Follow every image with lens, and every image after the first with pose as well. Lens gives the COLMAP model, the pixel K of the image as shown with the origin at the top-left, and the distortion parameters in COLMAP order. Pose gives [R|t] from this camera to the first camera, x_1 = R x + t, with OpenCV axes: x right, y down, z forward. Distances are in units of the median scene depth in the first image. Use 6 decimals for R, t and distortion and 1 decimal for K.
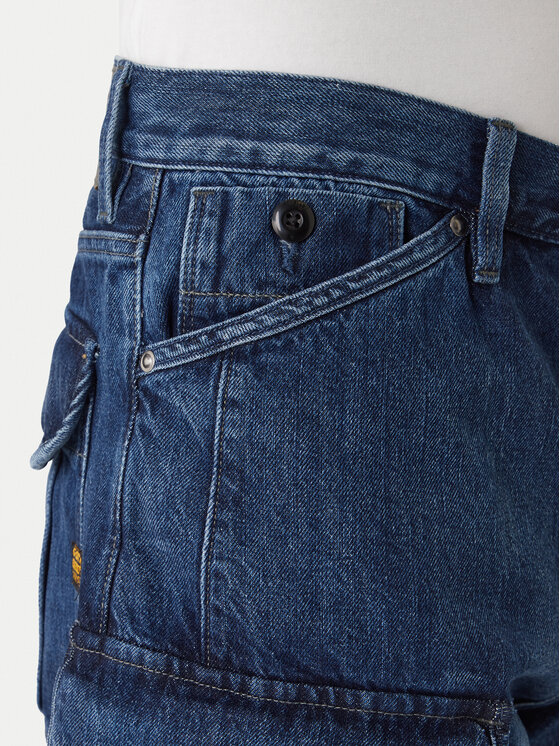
lens RADIAL K [[1470.1, 0, 280.0], [0, 1470.1, 373.1], [0, 0, 1]] dist [-0.010560, 0.000000]
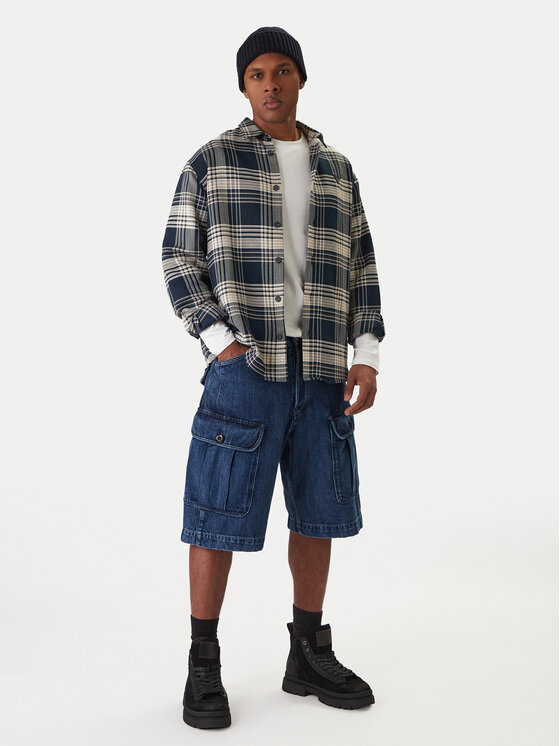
lens RADIAL K [[1050.2, 0, 280.0], [0, 1050.2, 372.8], [0, 0, 1]] dist [-0.000181, 0.000000]
pose [[0.990540, -0.002260, 0.137208, -0.415924], [0.001869, 0.999994, 0.002978, 0.001437], [-0.137214, -0.002693, 0.990538, -3.692034]]
